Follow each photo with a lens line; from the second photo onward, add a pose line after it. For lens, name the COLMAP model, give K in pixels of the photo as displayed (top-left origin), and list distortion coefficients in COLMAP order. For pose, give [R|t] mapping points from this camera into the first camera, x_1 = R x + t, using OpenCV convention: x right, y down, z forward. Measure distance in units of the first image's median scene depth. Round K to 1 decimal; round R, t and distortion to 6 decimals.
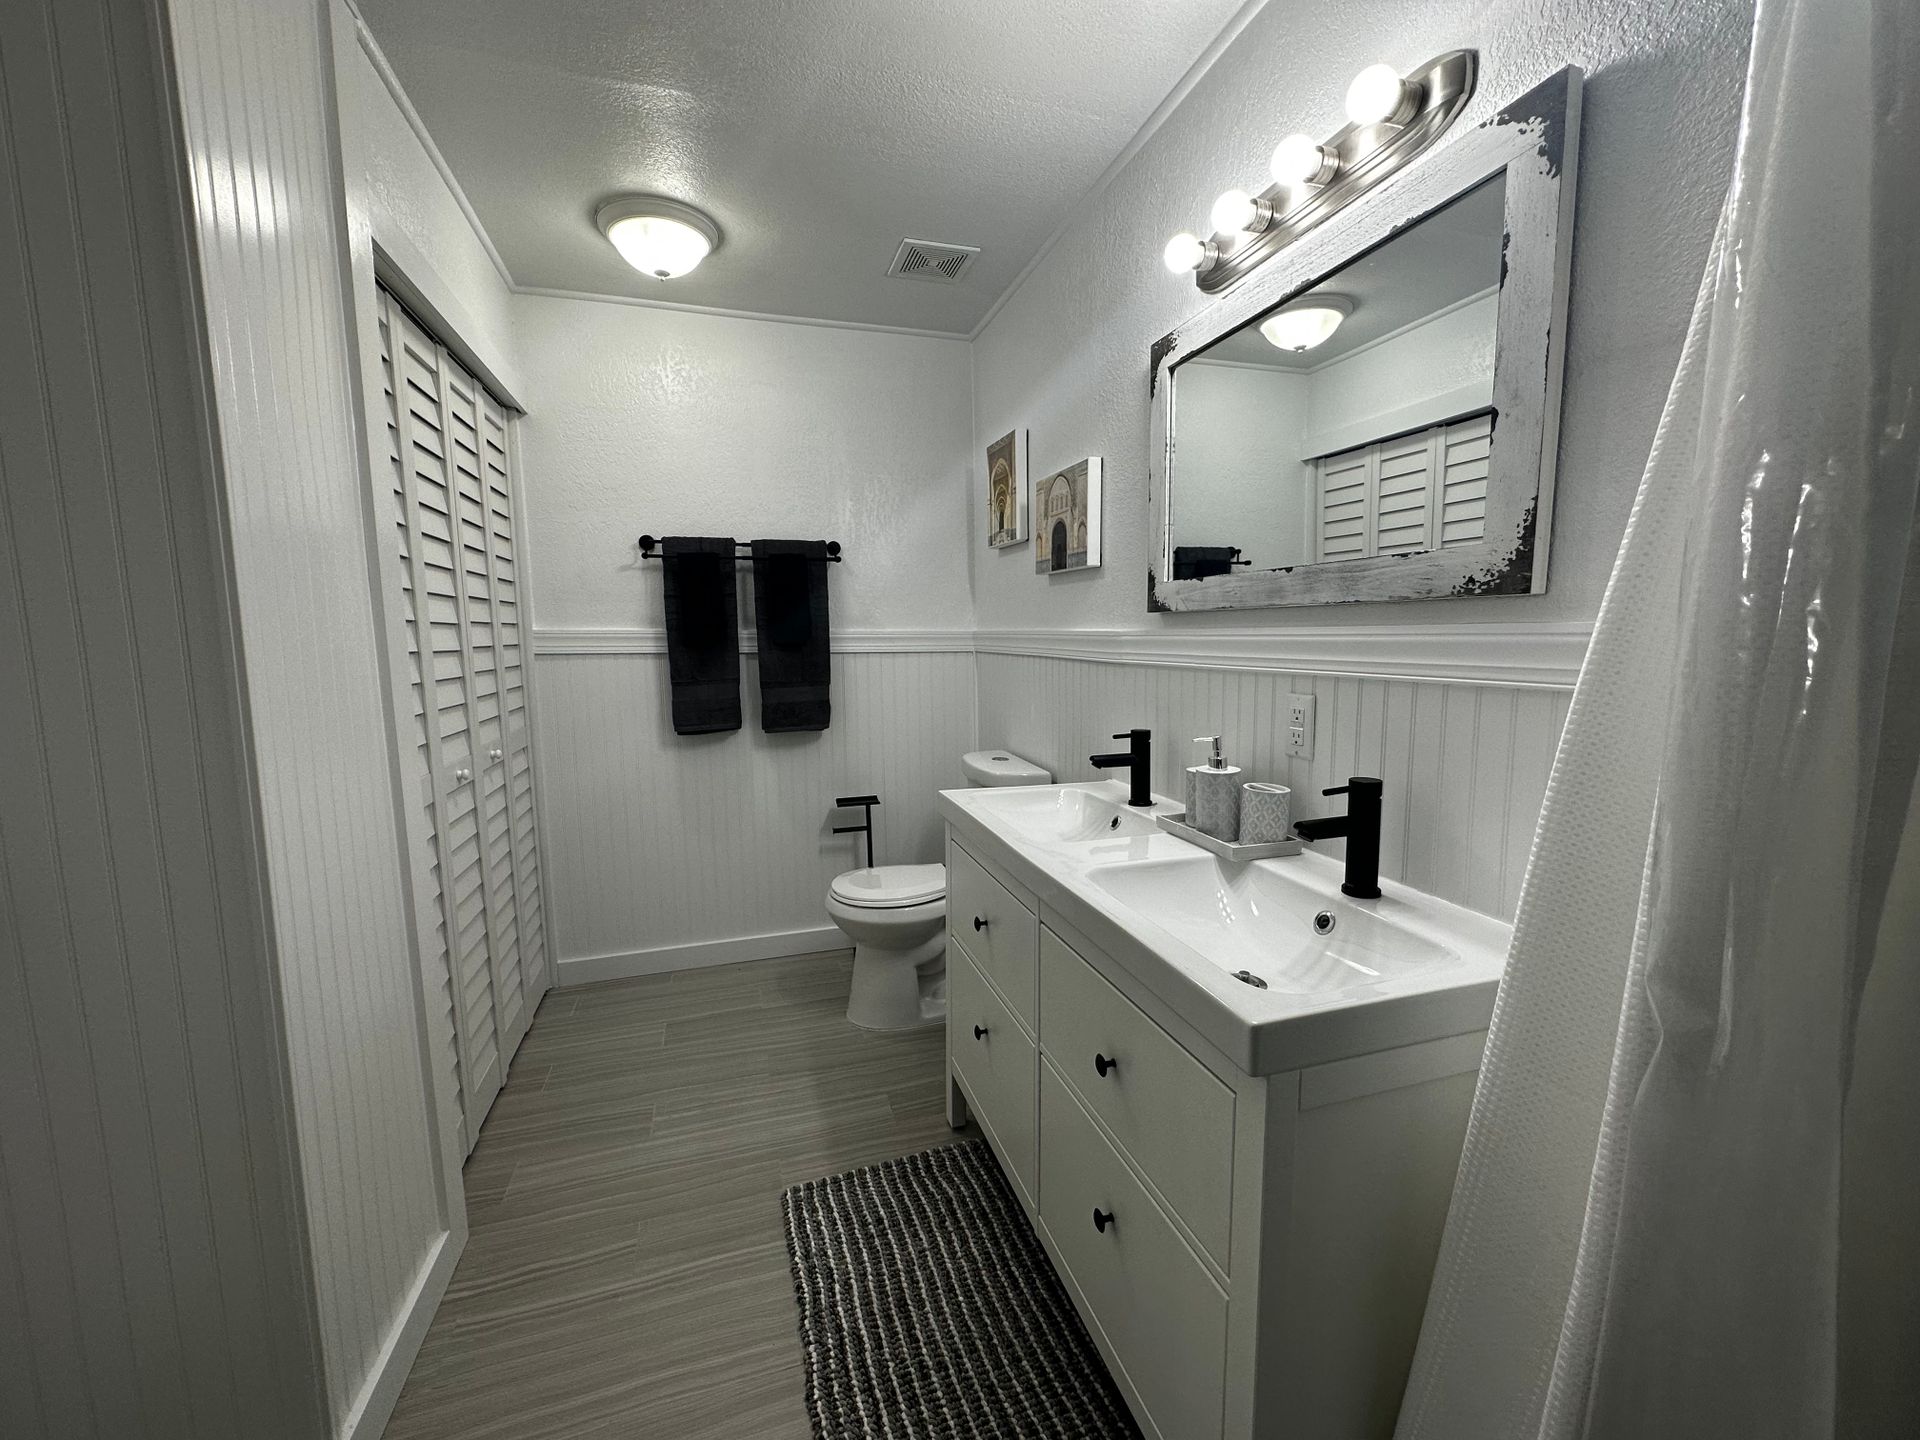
lens RADIAL K [[766.3, 0, 958.0], [0, 766.3, 724.6], [0, 0, 1]] dist [-0.001838, 0.000680]
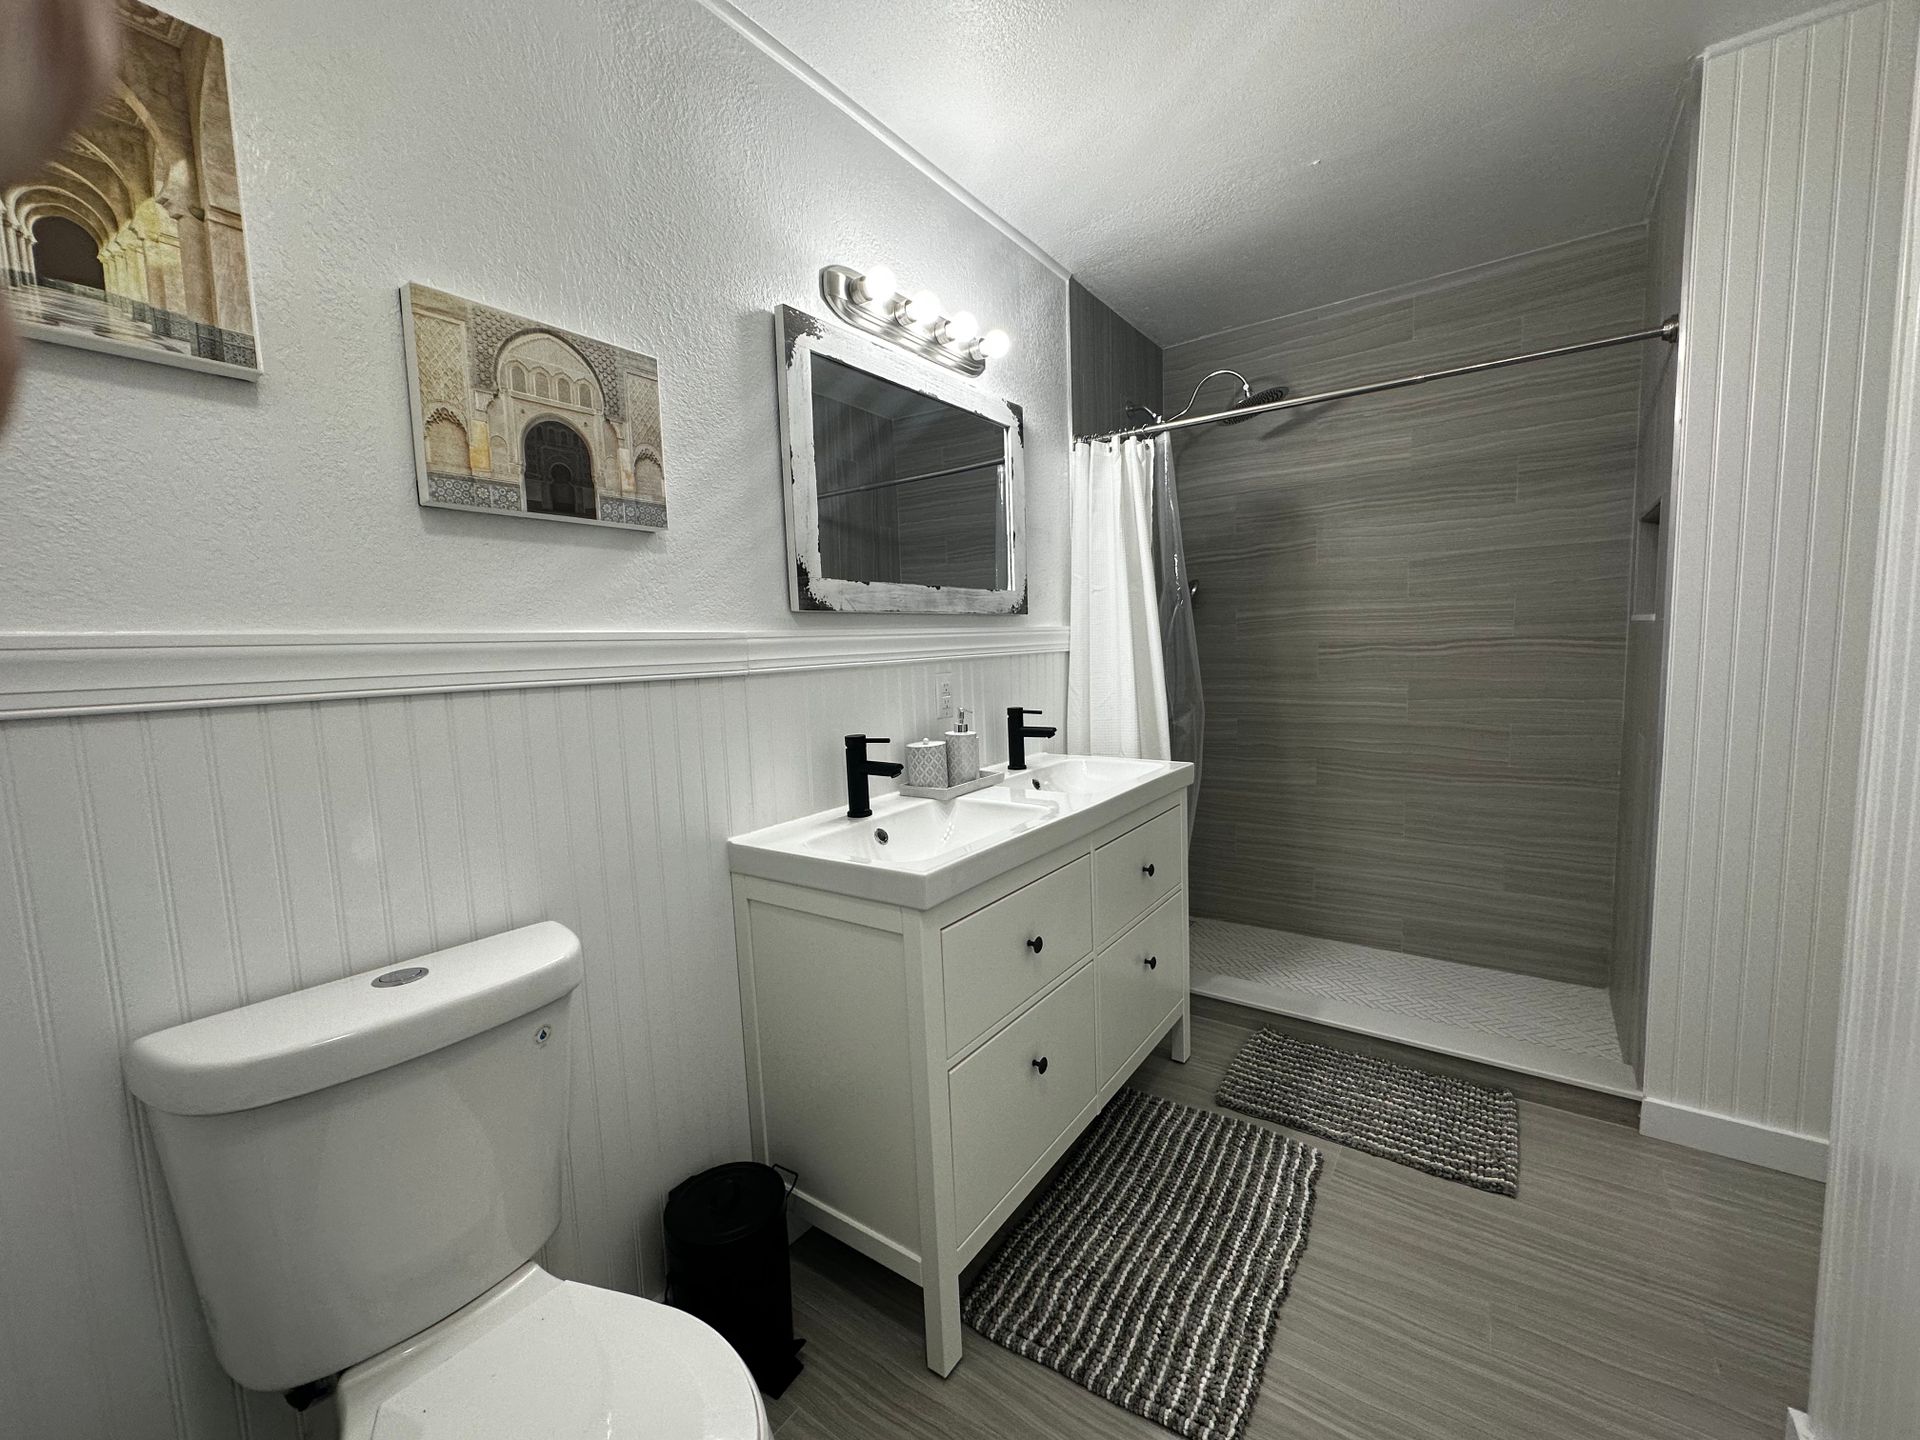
lens RADIAL K [[766.3, 0, 958.0], [0, 766.3, 717.0], [0, 0, 1]] dist [-0.001838, 0.000680]
pose [[-0.597945, -0.048439, 0.800072, -0.616517], [0.135531, 0.977689, 0.160484, -0.157313], [-0.789996, 0.204395, -0.578039, 1.520637]]
